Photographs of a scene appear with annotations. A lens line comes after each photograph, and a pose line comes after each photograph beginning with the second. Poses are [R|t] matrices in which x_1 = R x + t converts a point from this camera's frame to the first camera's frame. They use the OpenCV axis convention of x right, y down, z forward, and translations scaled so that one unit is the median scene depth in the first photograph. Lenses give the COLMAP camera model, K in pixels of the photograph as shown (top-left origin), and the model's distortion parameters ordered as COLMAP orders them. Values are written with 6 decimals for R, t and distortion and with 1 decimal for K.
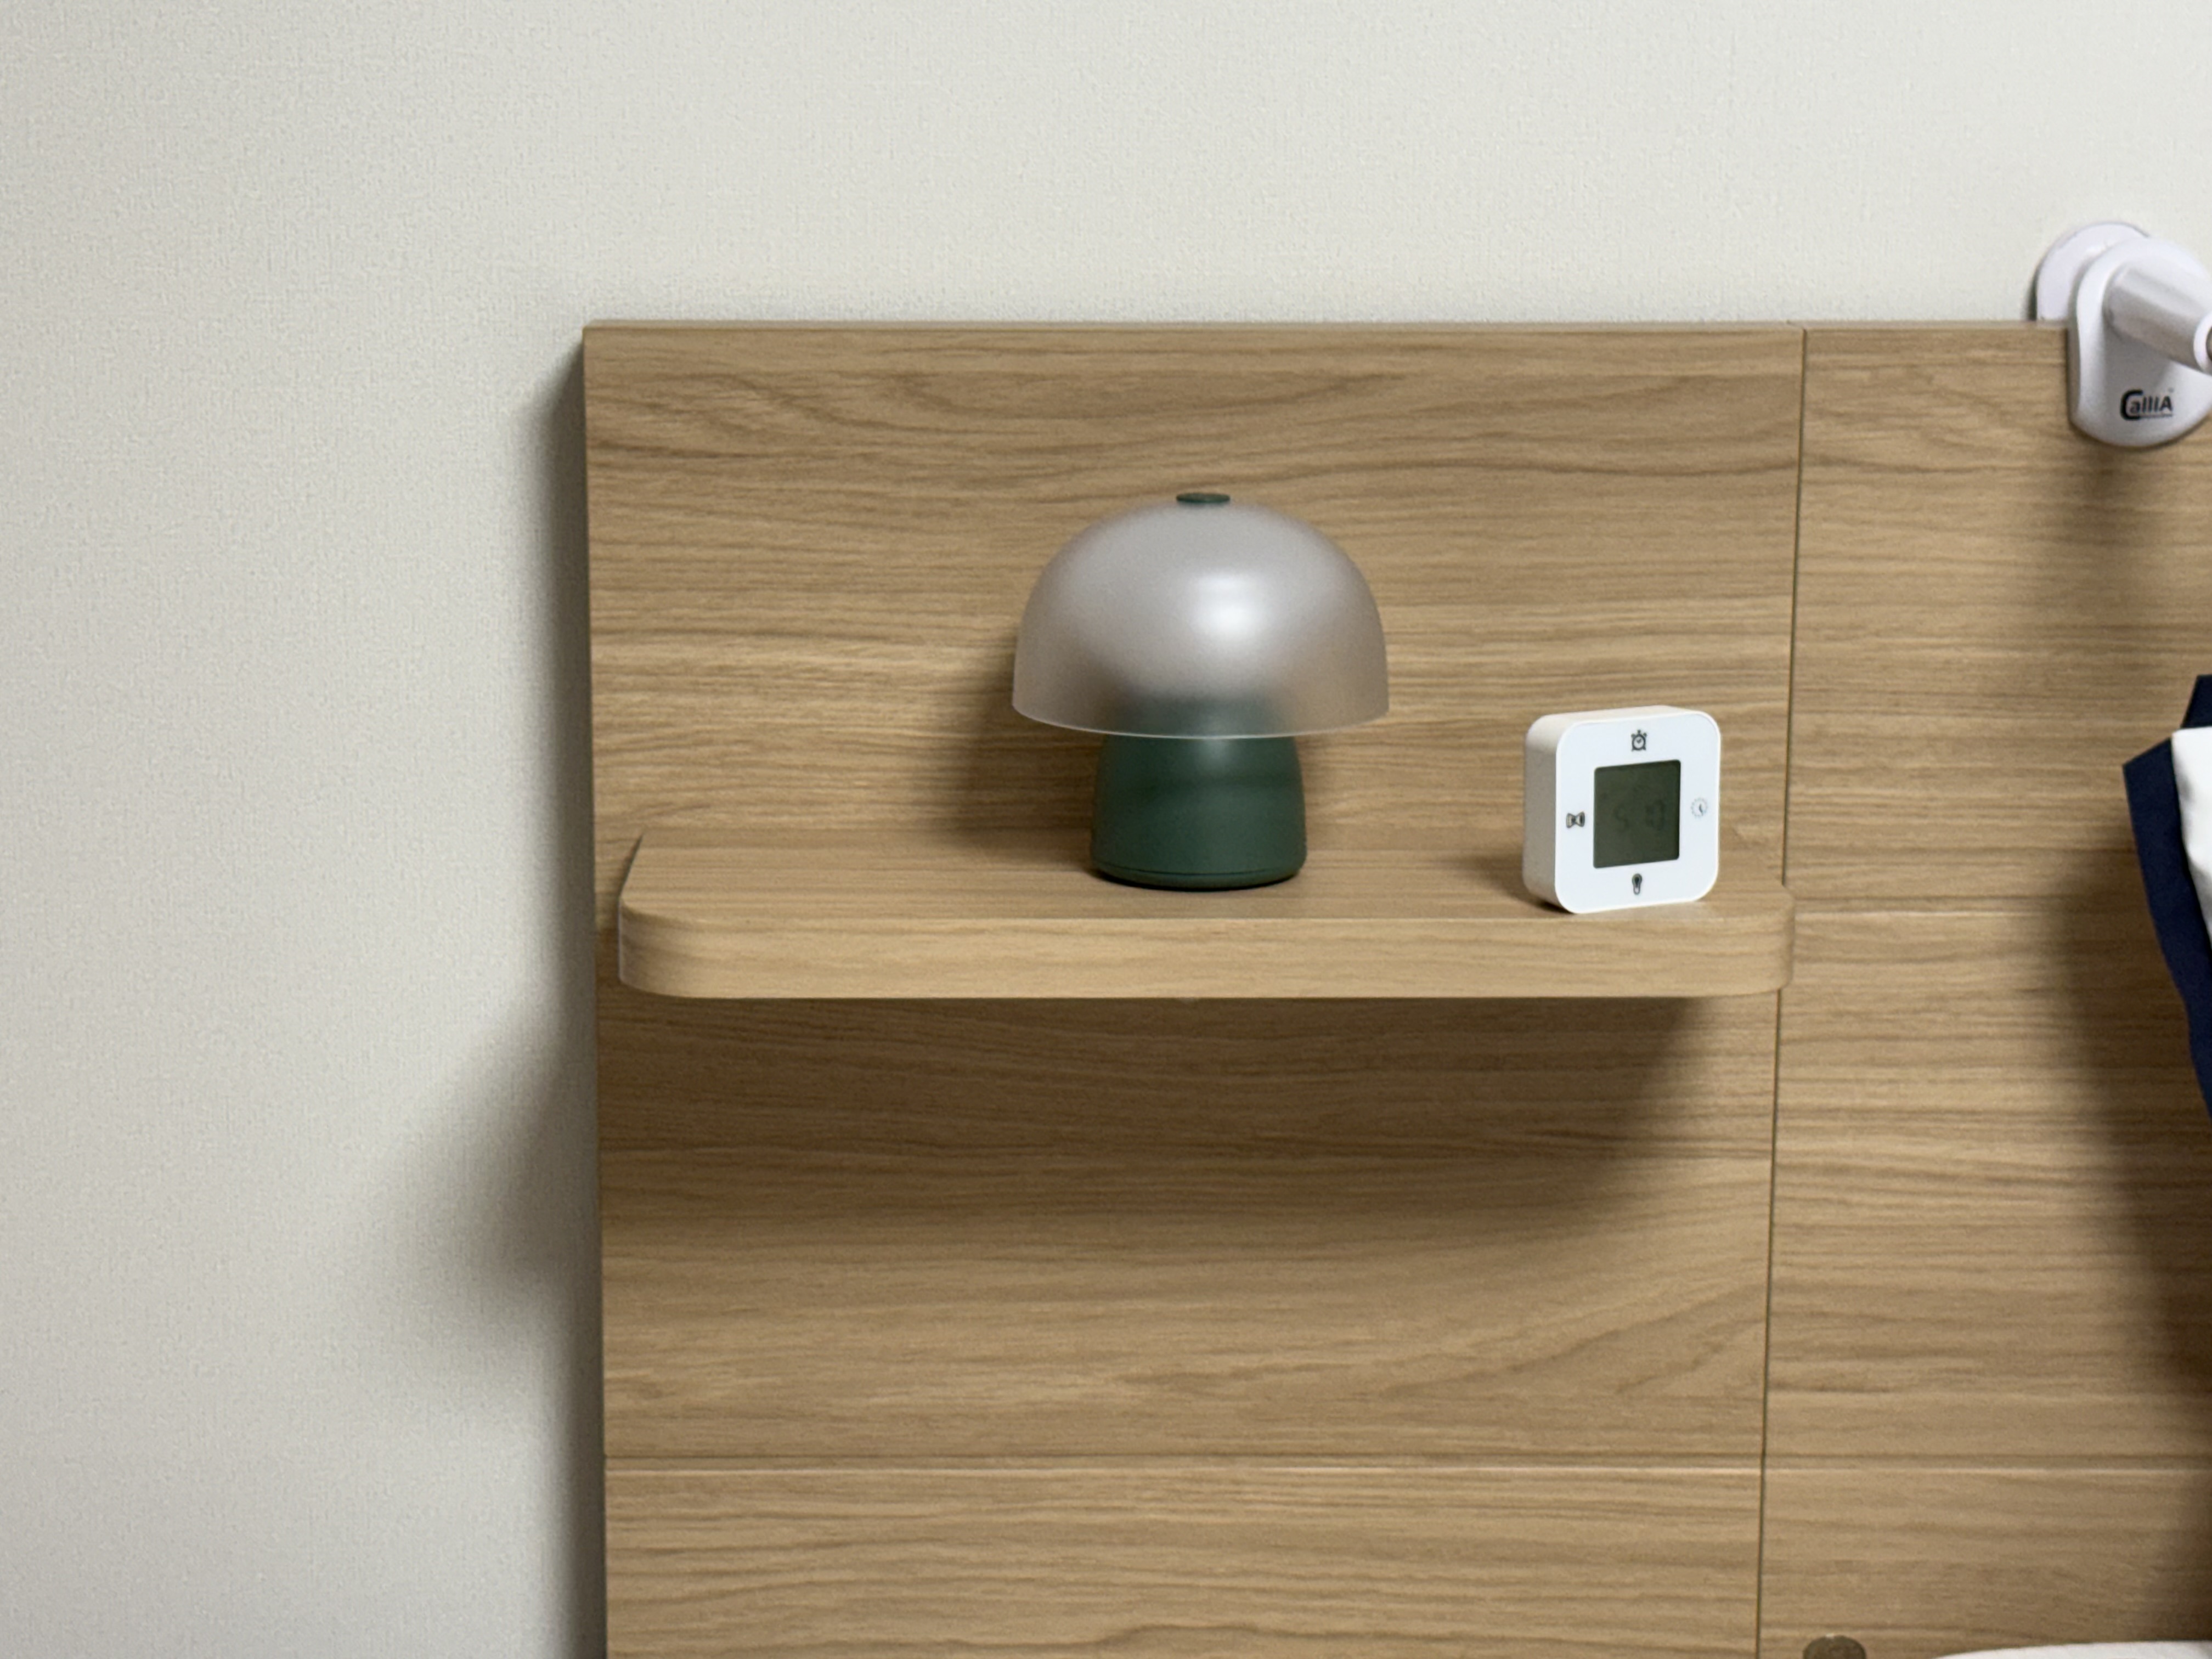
lens RADIAL K [[4134.1, 0, 1106.0], [0, 4134.1, 829.5], [0, 0, 1]] dist [0.164371, -0.119409]
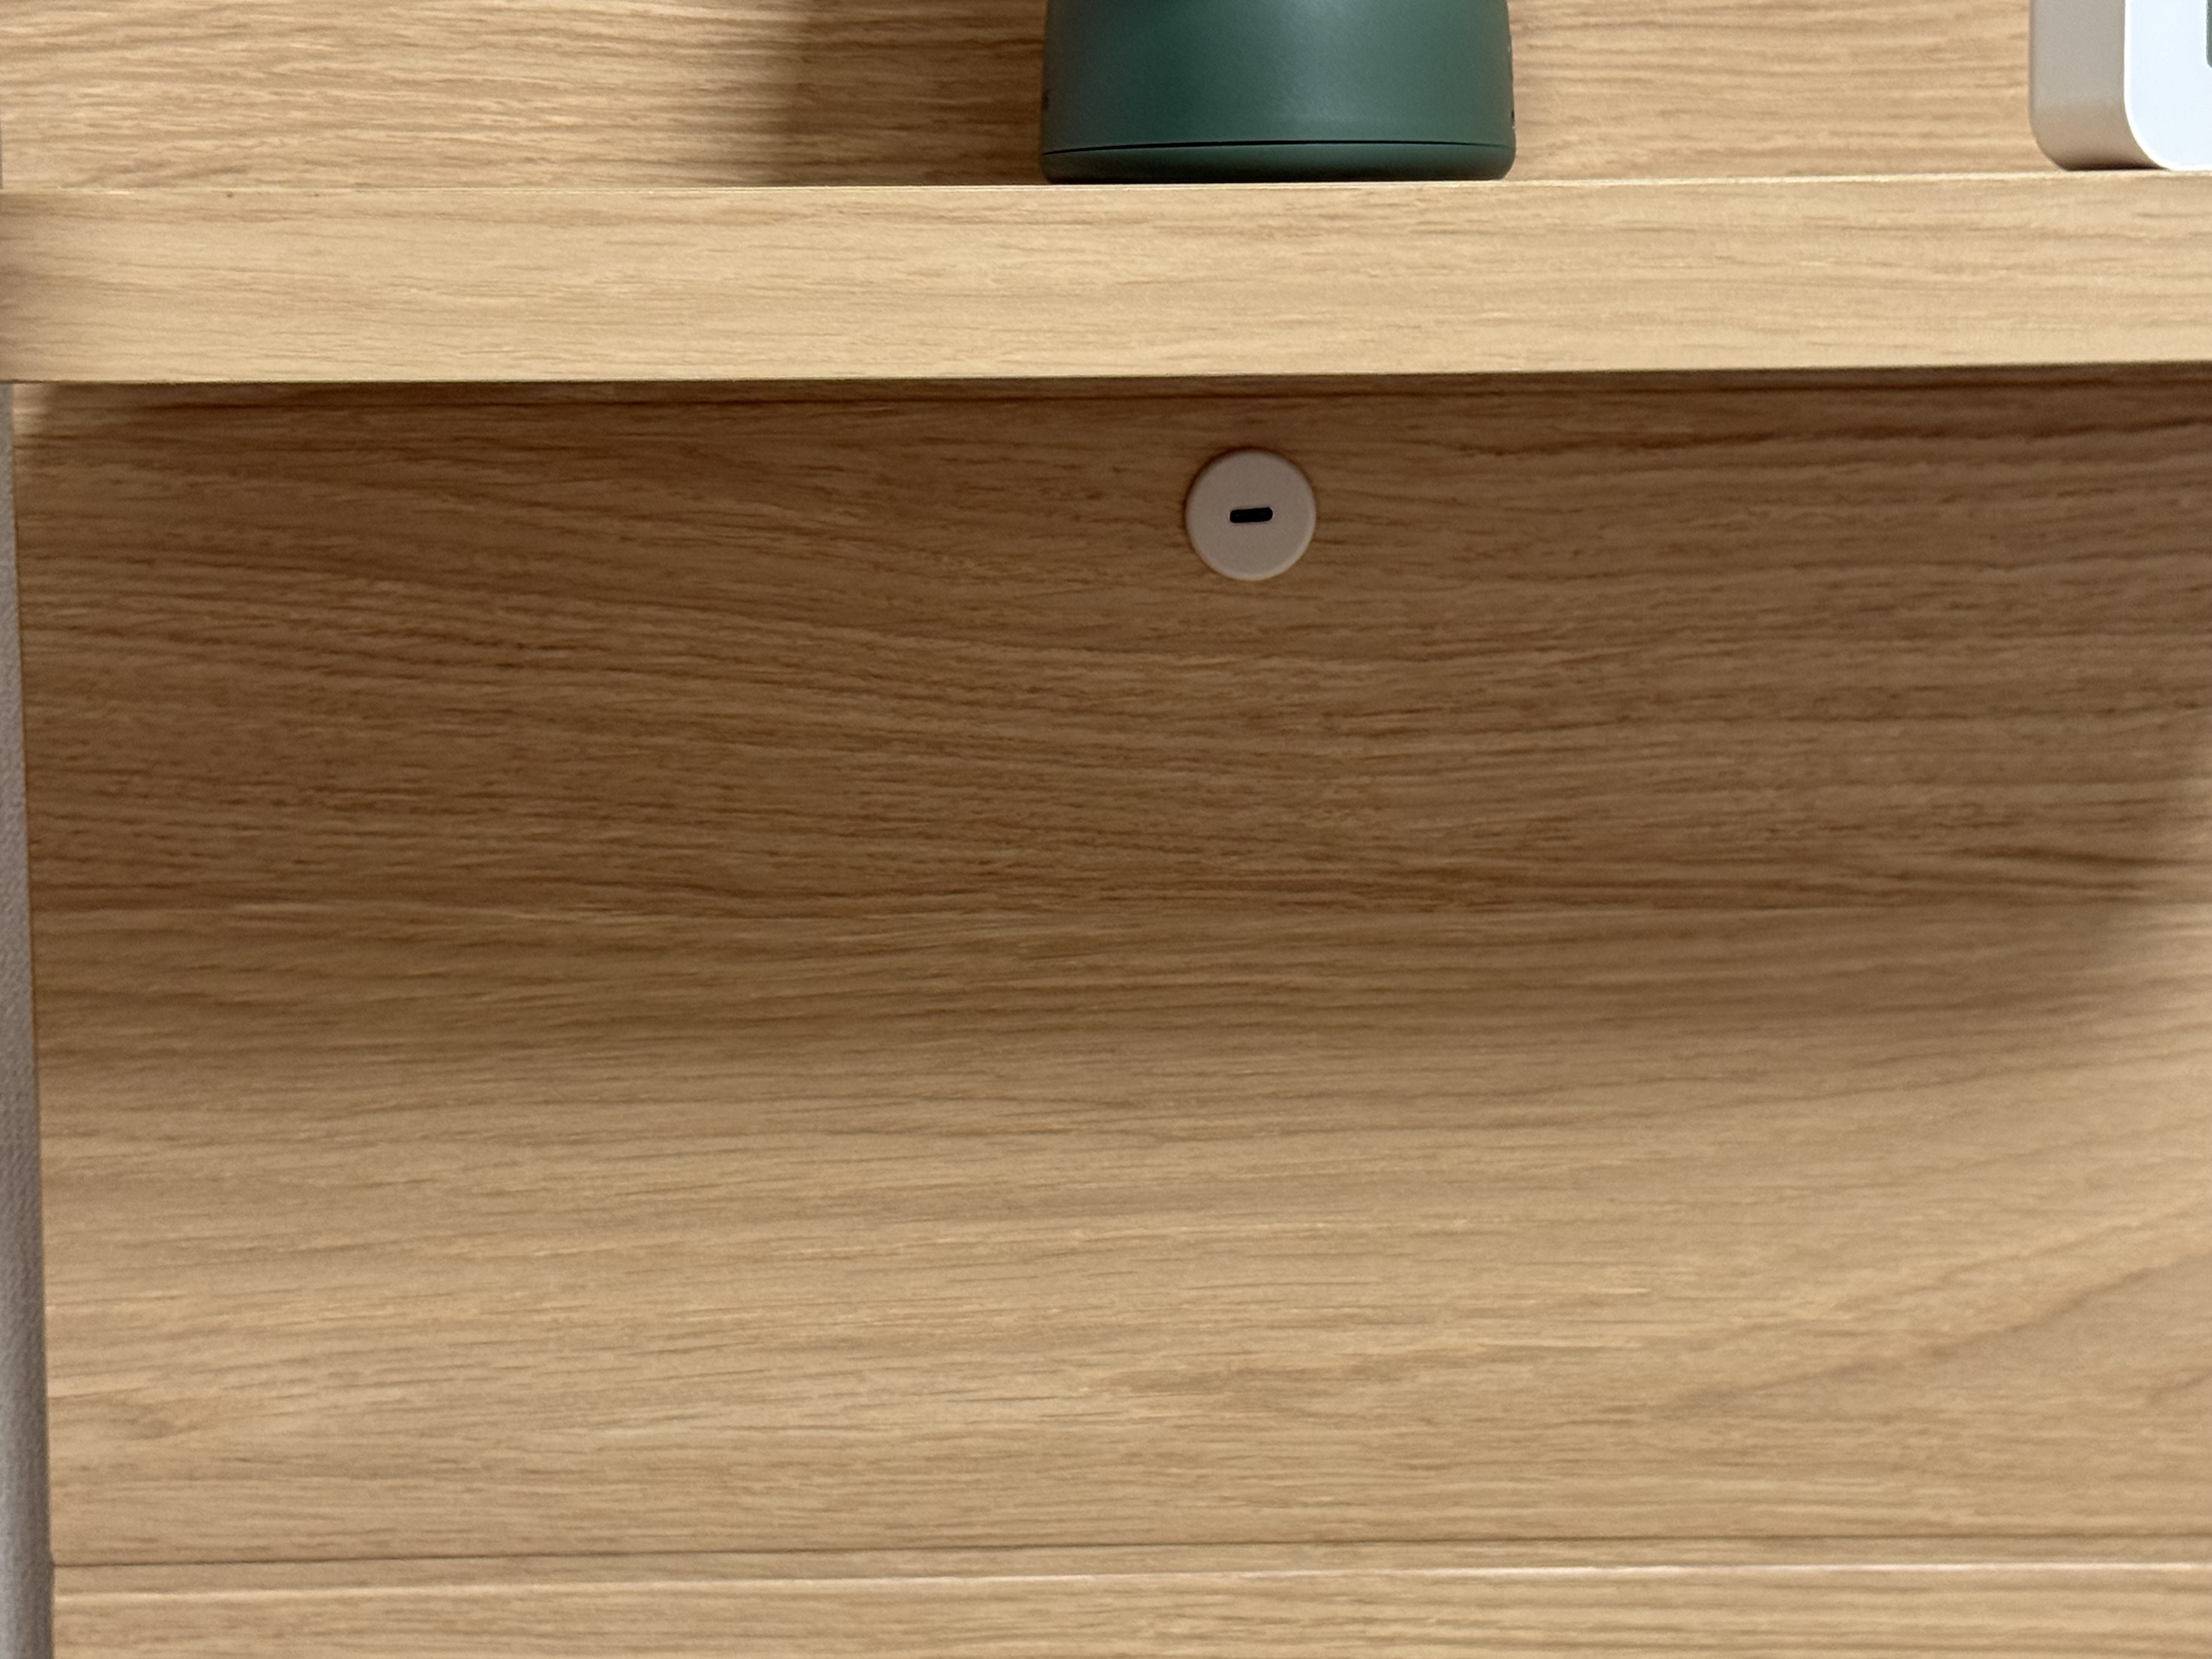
lens RADIAL K [[4134.1, 0, 1106.0], [0, 4134.1, 829.5], [0, 0, 1]] dist [0.164371, -0.119409]
pose [[0.999905, -0.013636, 0.001983, 0.001436], [0.013758, 0.995922, -0.089164, 0.111583], [-0.000759, 0.089183, 0.996015, 0.512162]]
